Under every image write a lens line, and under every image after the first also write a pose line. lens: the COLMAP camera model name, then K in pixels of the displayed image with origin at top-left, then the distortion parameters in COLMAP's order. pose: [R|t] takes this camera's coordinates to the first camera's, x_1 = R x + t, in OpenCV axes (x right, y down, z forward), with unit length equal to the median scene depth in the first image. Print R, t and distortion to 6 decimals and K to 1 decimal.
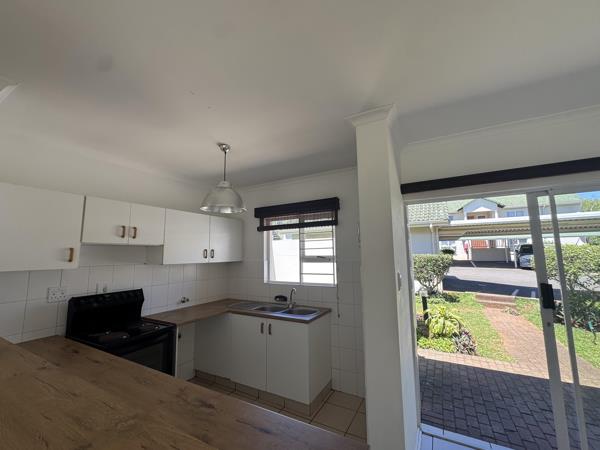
lens RADIAL K [[251.2, 0, 299.1], [0, 251.2, 223.6], [0, 0, 1]] dist [-0.004175, 0.001533]
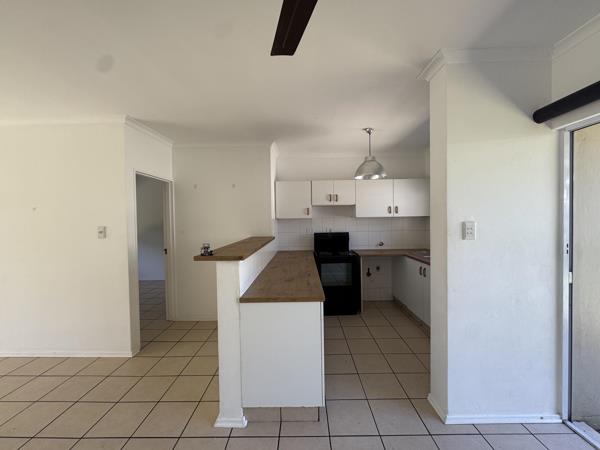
lens RADIAL K [[251.2, 0, 299.5], [0, 251.2, 224.8], [0, 0, 1]] dist [-0.004175, 0.001533]
pose [[0.474236, 0.027371, -0.879972, 0.654285], [0.116877, 0.988712, 0.093741, 0.025725], [0.872605, -0.147304, 0.465683, -0.019690]]
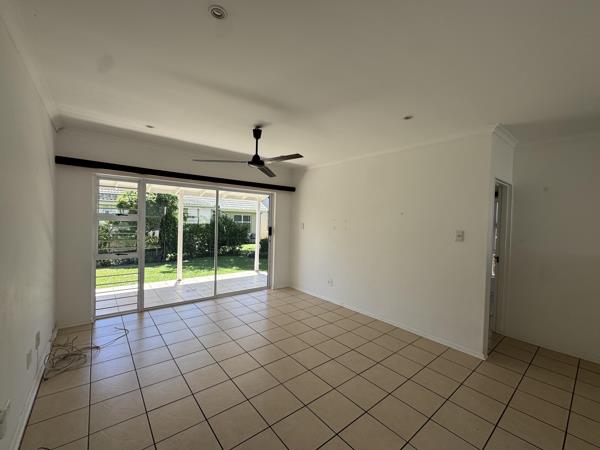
lens RADIAL K [[251.2, 0, 300.4], [0, 251.2, 225.8], [0, 0, 1]] dist [-0.004175, 0.001533]
pose [[-0.368861, 0.026964, -0.929093, 0.683896], [0.091410, 0.995786, -0.007392, -0.047152], [0.924979, -0.087655, -0.369772, -0.503906]]
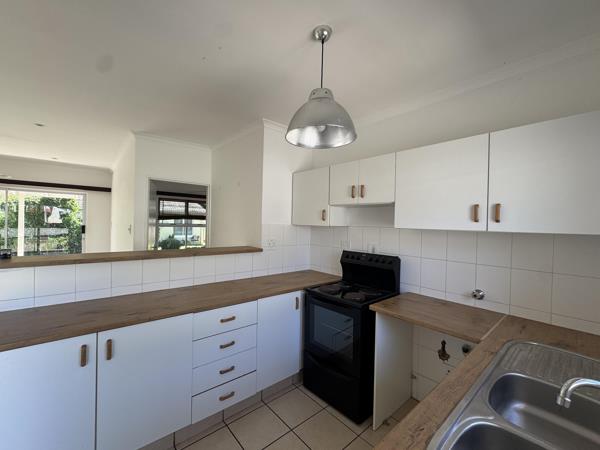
lens RADIAL K [[251.2, 0, 300.3], [0, 251.2, 226.2], [0, 0, 1]] dist [-0.004175, 0.001533]
pose [[-0.340939, 0.016323, -0.939944, 0.264770], [0.094445, 0.995385, -0.016972, 0.146466], [0.935329, -0.094560, -0.340908, 1.011751]]
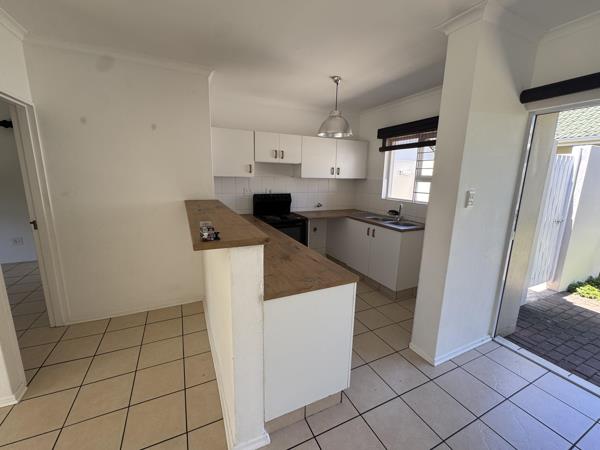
lens RADIAL K [[251.2, 0, 299.2], [0, 251.2, 224.4], [0, 0, 1]] dist [-0.004175, 0.001533]
pose [[0.811984, 0.143586, -0.565743, 0.297080], [0.038842, 0.953828, 0.297831, -0.007927], [0.582386, -0.263808, 0.768916, -0.174894]]
